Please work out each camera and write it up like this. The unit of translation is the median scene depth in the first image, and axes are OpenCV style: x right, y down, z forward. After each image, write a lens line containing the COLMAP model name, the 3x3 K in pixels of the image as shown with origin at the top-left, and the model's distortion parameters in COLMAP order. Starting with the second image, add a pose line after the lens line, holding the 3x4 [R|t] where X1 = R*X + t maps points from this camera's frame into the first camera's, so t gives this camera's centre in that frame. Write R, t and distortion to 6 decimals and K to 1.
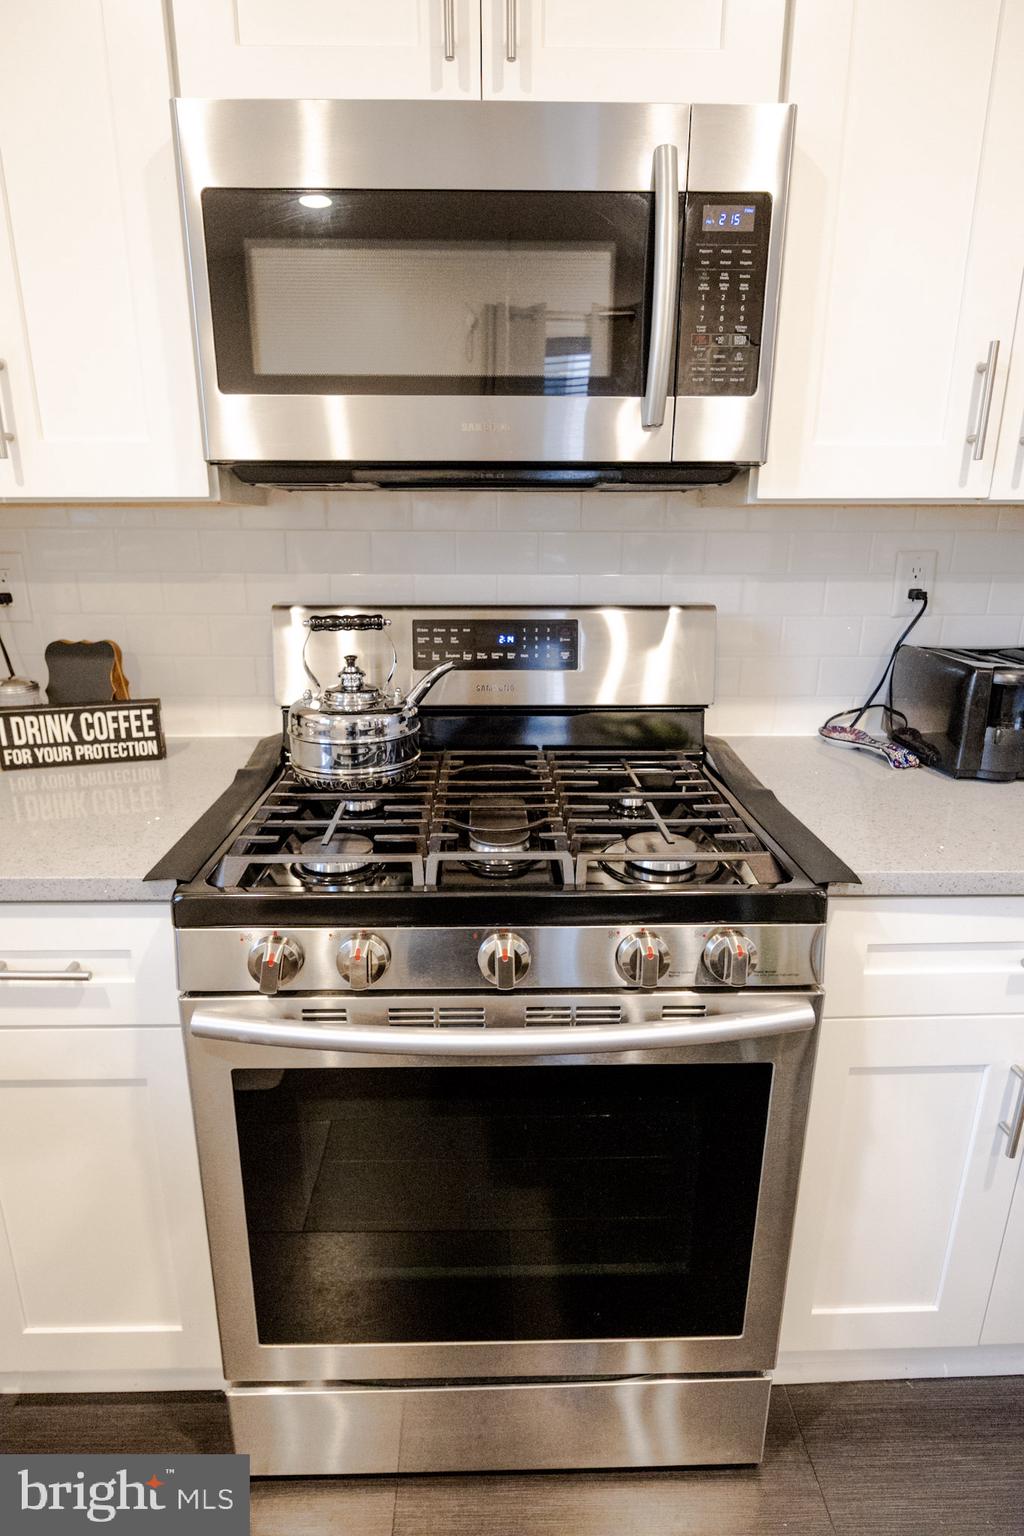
lens RADIAL K [[859.8, 0, 485.8], [0, 859.8, 785.2], [0, 0, 1]] dist [-0.016263, -0.000638]
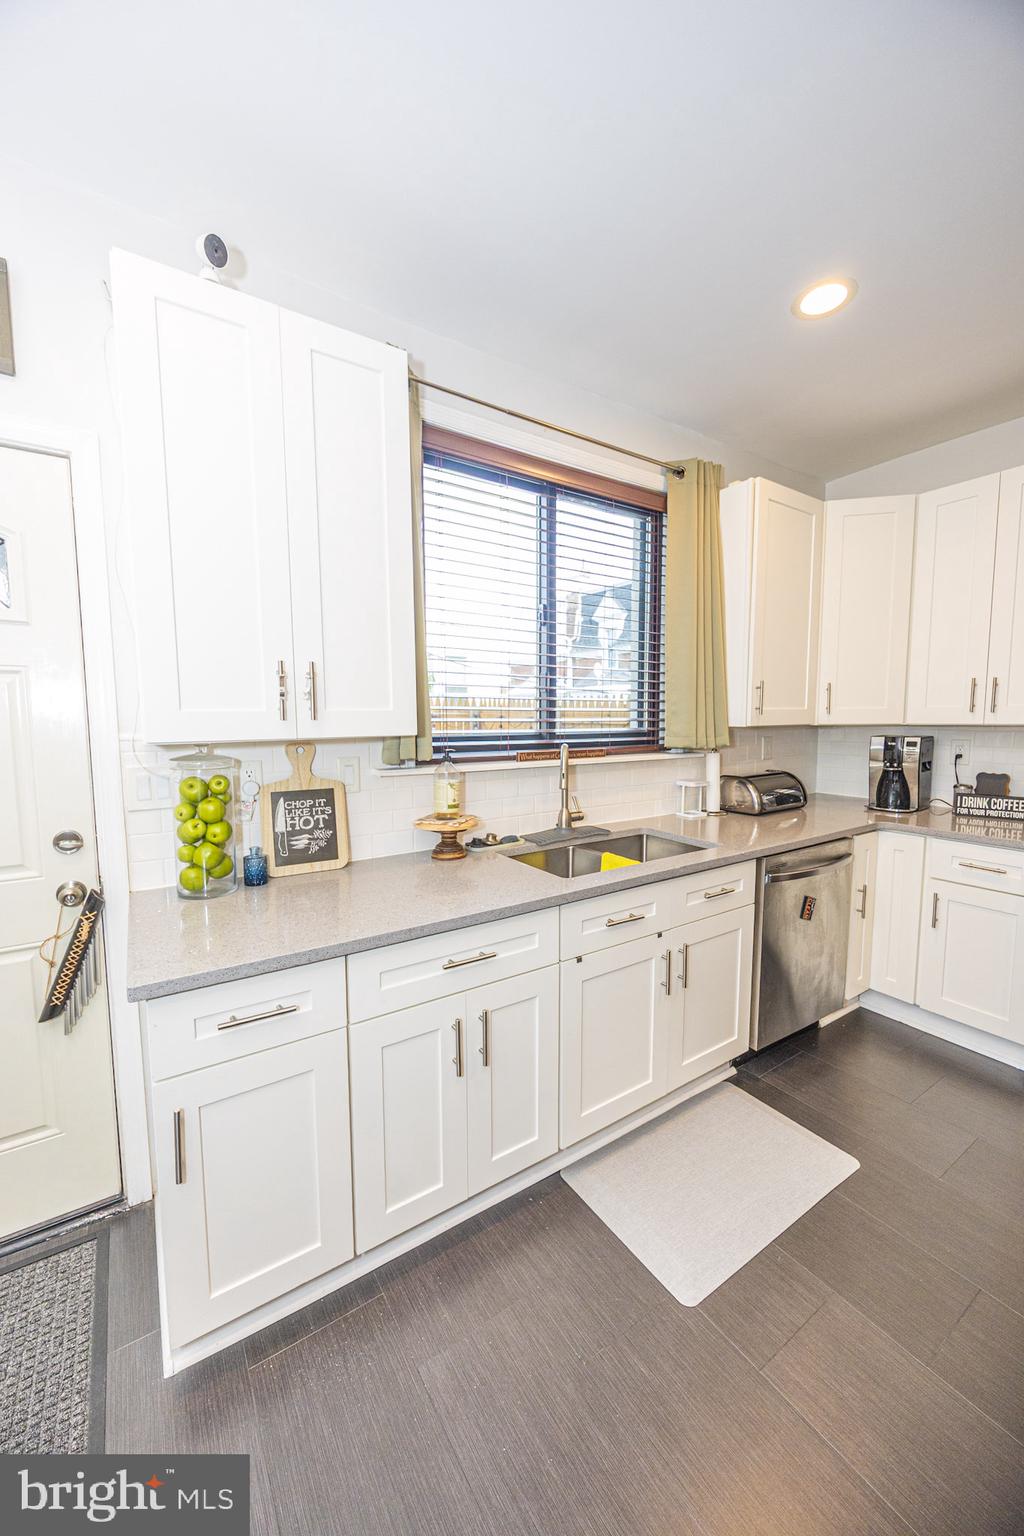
lens RADIAL K [[580.0, 0, 509.0], [0, 580.0, 771.4], [0, 0, 1]] dist [-0.010800, 0.001635]
pose [[0.548163, 0.077531, -0.832770, 0.213139], [-0.234849, 0.969904, -0.064289, 0.327861], [0.802722, 0.230816, 0.549874, -1.327819]]
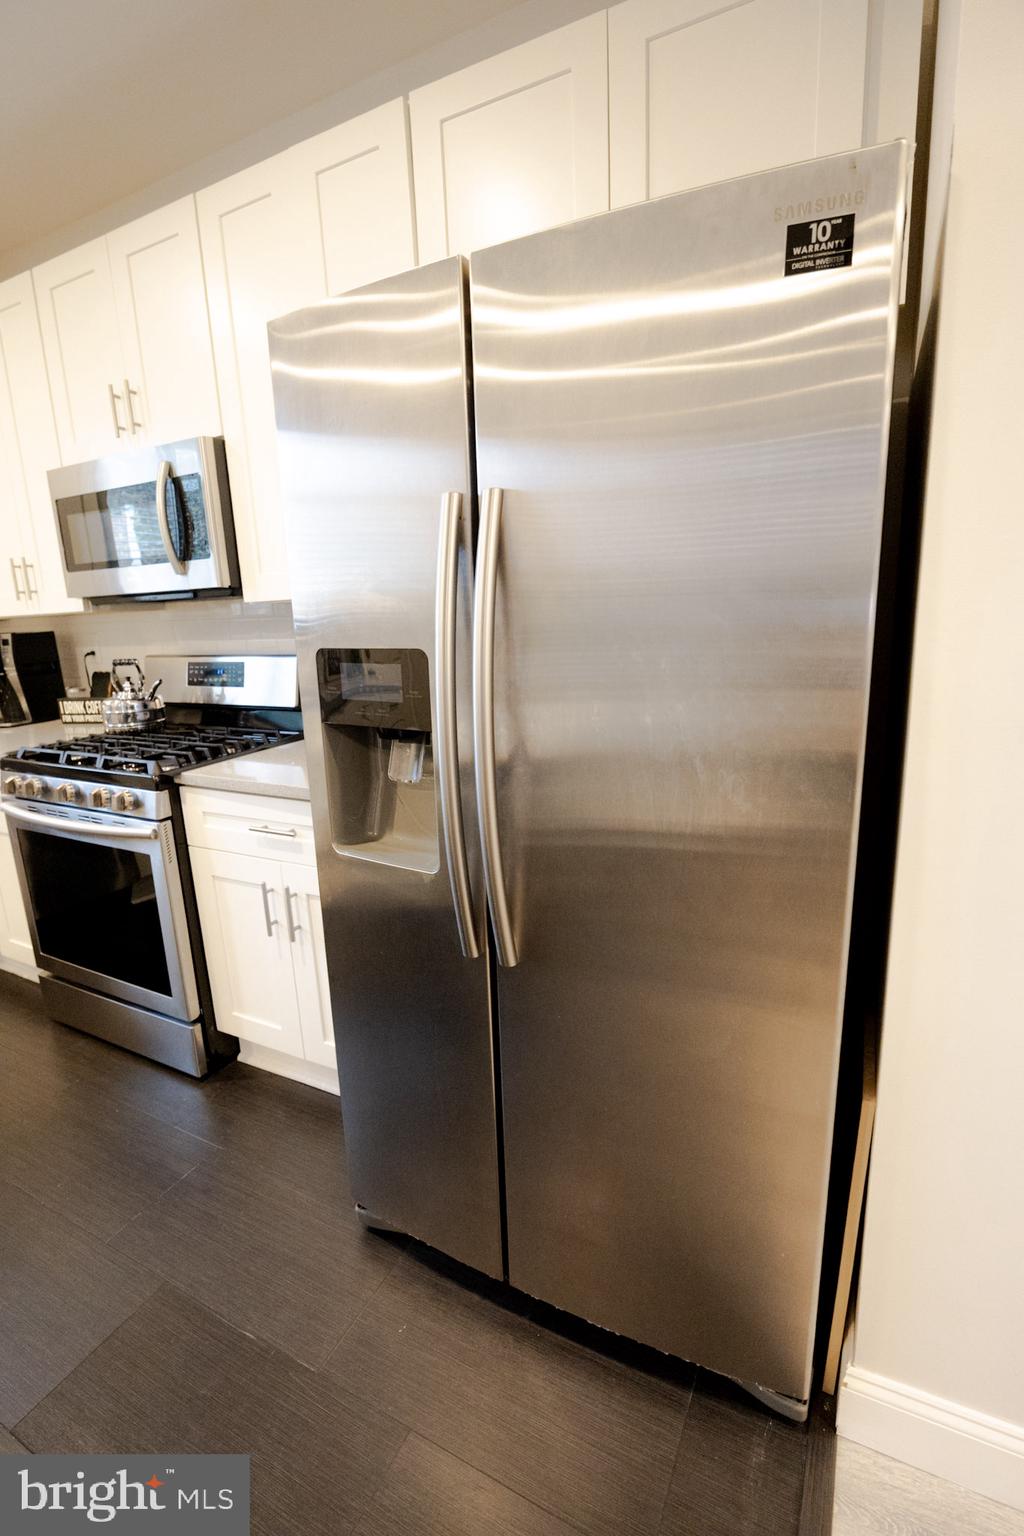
lens RADIAL K [[684.8, 0, 518.3], [0, 684.8, 761.4], [0, 0, 1]] dist [-0.014278, -0.000097]
pose [[0.893564, 0.065737, -0.444096, 1.505112], [-0.090782, 0.995243, -0.035342, 0.039946], [0.439660, 0.071897, 0.895282, -0.141678]]
